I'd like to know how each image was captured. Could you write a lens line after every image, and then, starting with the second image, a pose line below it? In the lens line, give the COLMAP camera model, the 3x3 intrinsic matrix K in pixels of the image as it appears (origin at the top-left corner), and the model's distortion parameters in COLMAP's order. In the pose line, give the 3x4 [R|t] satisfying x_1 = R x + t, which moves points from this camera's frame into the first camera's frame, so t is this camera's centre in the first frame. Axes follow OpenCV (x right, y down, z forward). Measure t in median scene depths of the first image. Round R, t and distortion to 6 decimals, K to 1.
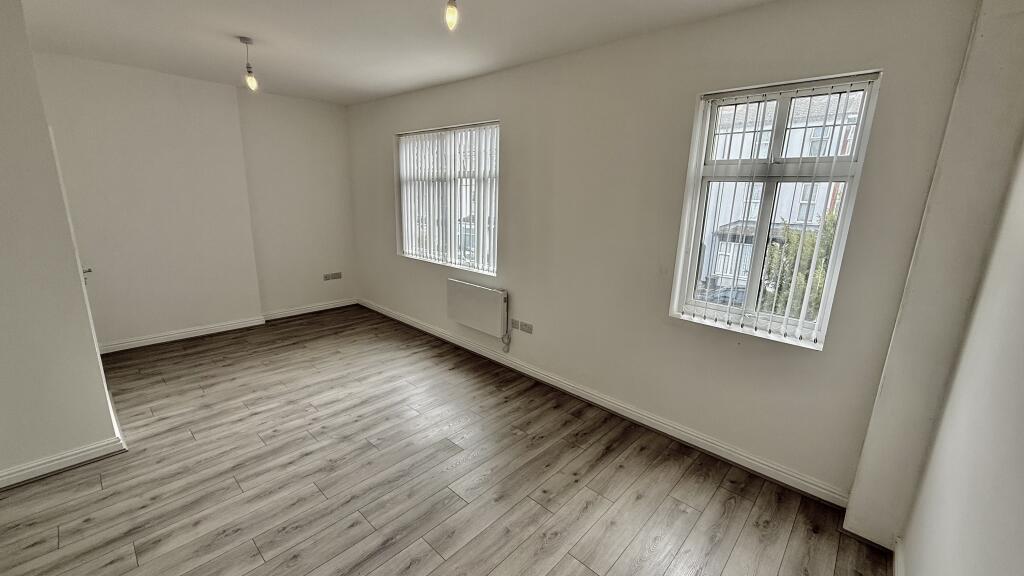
lens RADIAL K [[406.0, 0, 512.4], [0, 406.0, 287.9], [0, 0, 1]] dist [-0.001616, -0.000147]
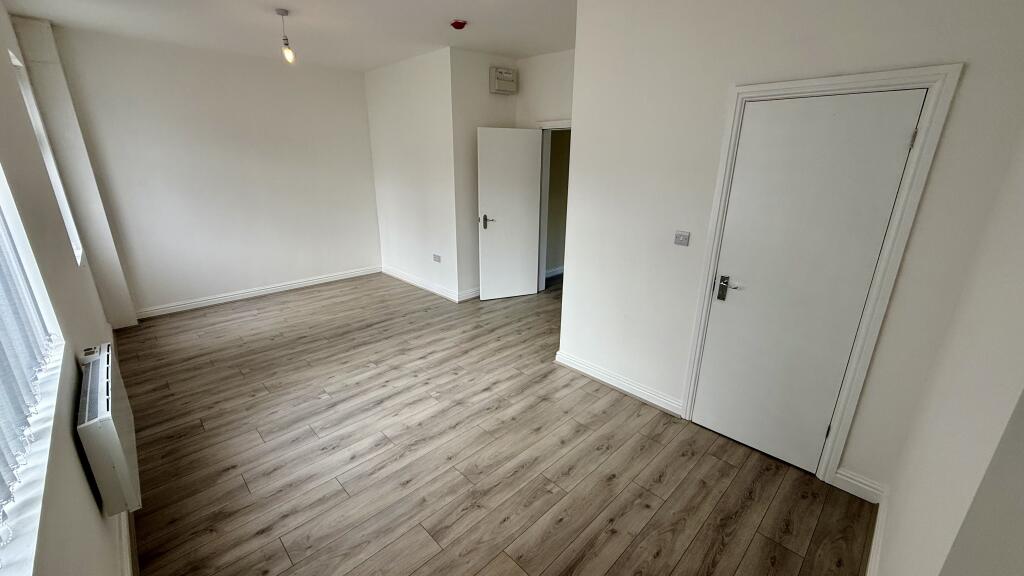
lens RADIAL K [[406.0, 0, 508.2], [0, 406.0, 285.4], [0, 0, 1]] dist [-0.001616, -0.000147]
pose [[-0.997663, -0.053800, 0.042108, -0.704725], [-0.024485, 0.856963, 0.514796, -0.419836], [-0.063781, 0.512563, -0.856278, 1.695762]]
